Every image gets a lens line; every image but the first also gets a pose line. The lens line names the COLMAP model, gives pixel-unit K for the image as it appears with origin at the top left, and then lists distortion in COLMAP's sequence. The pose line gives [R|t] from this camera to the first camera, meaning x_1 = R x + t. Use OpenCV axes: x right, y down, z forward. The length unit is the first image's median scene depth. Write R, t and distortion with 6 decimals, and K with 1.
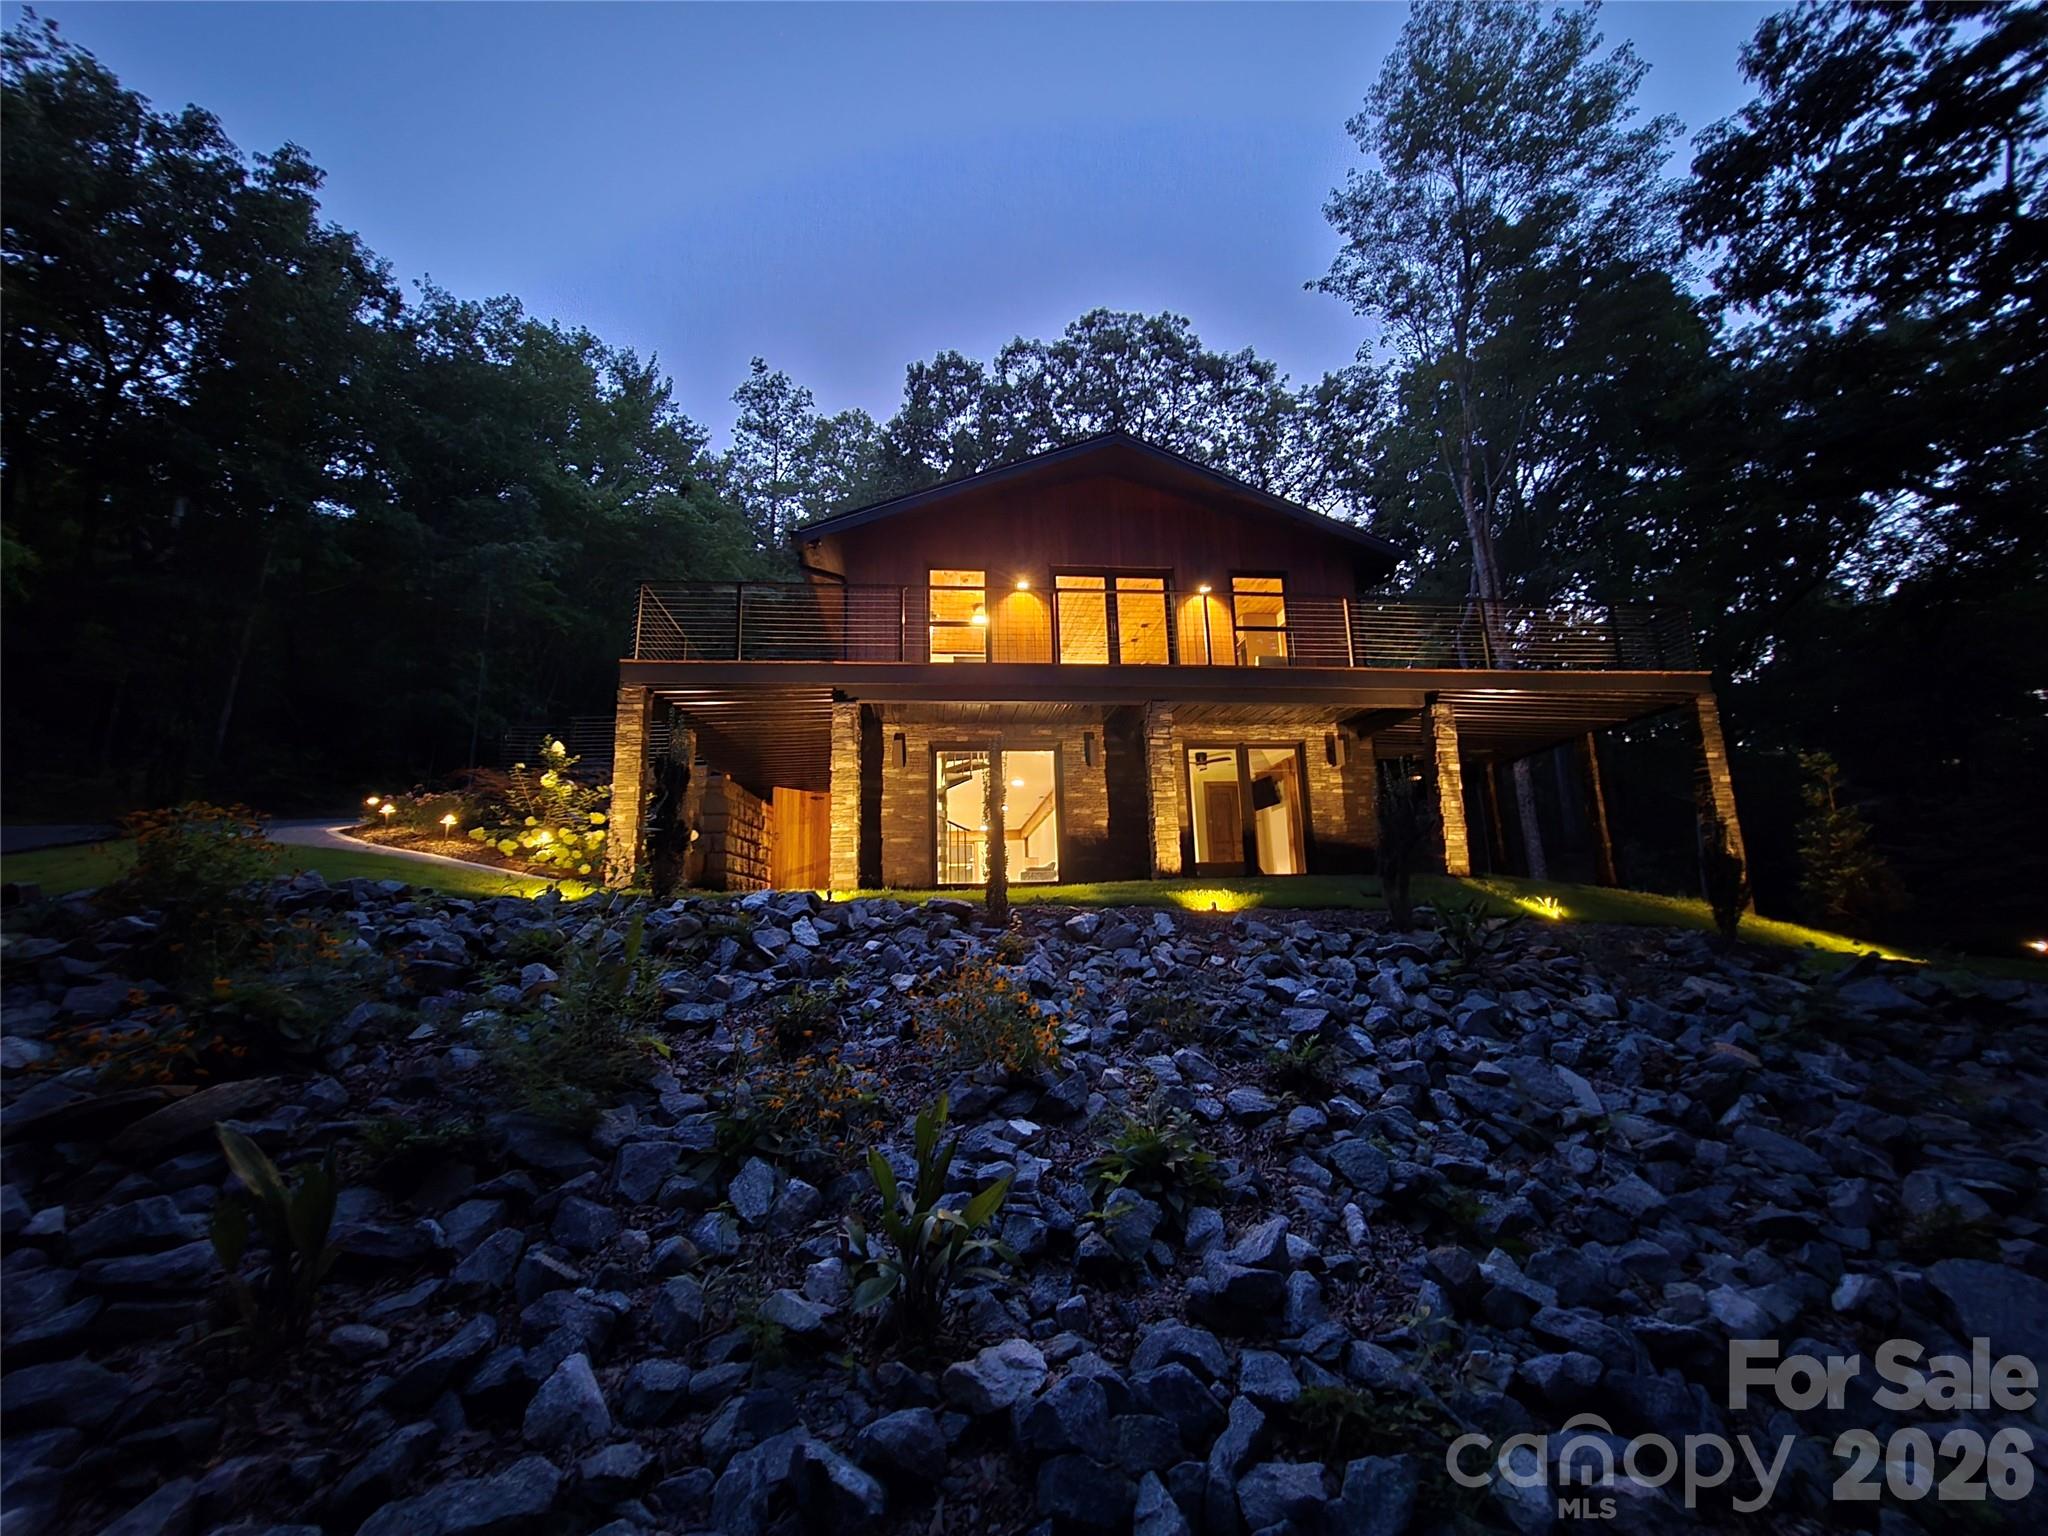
lens RADIAL K [[877.0, 0, 1024.0], [0, 877.0, 768.0], [0, 0, 1]] dist [-0.000588, 0.000873]
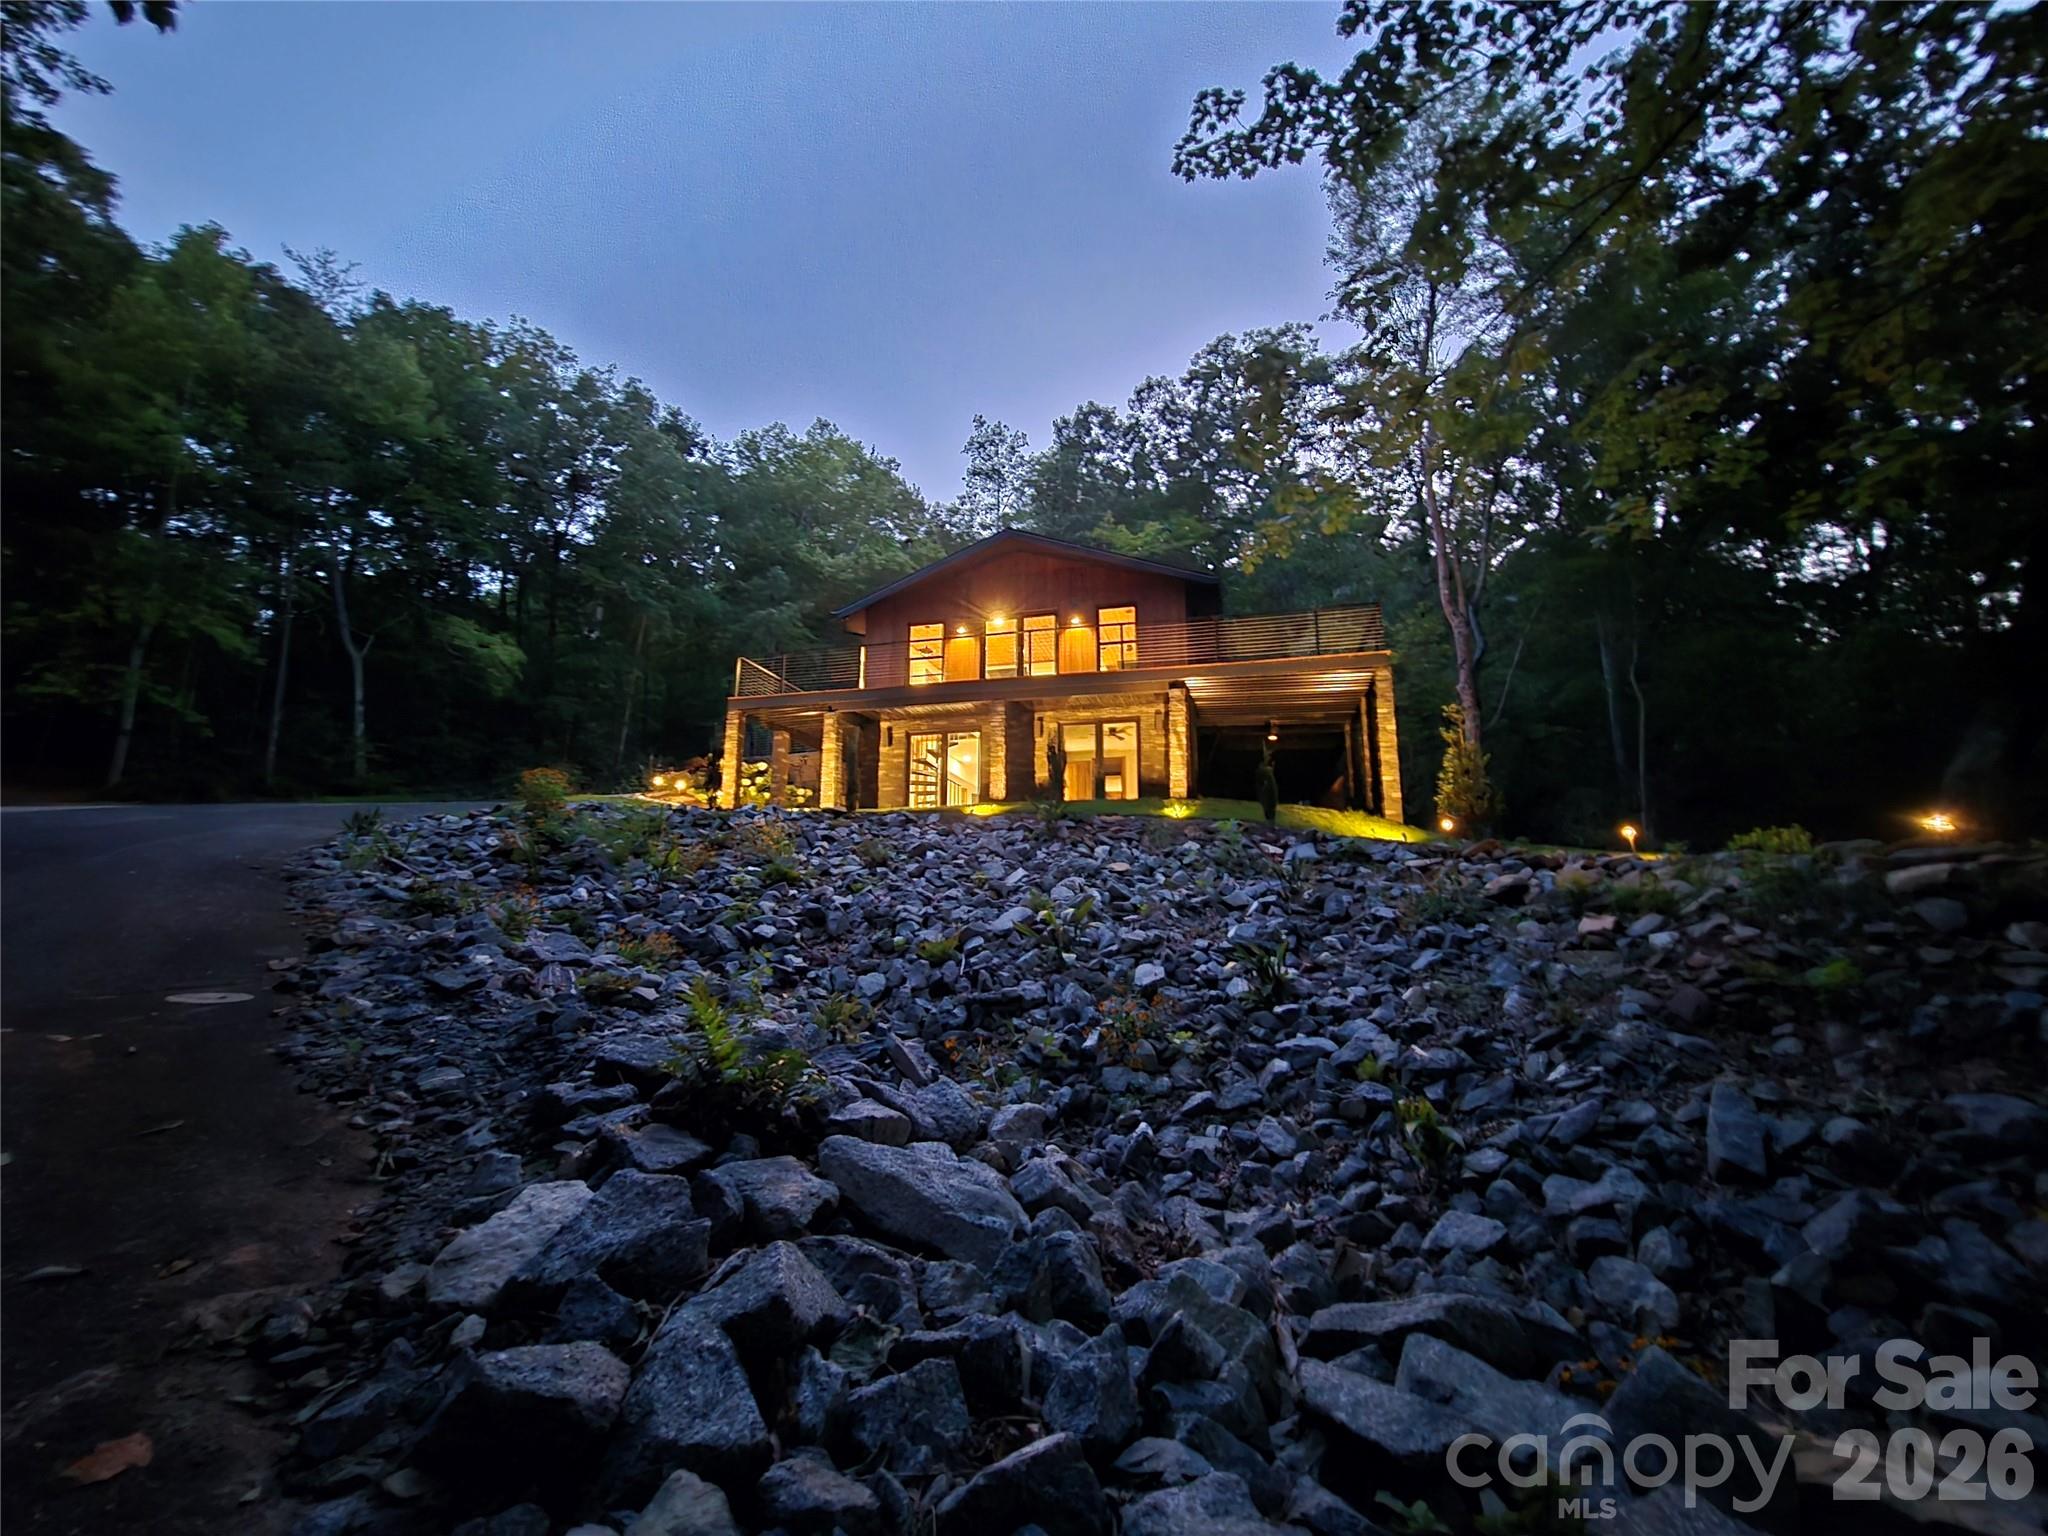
lens RADIAL K [[840.6, 0, 1032.4], [0, 840.6, 796.6], [0, 0, 1]] dist [-0.006668, -0.000423]
pose [[0.940703, -0.028452, -0.338036, 0.631608], [0.048147, 0.997587, 0.050022, 0.026470], [0.335797, -0.063331, 0.939803, -0.449537]]
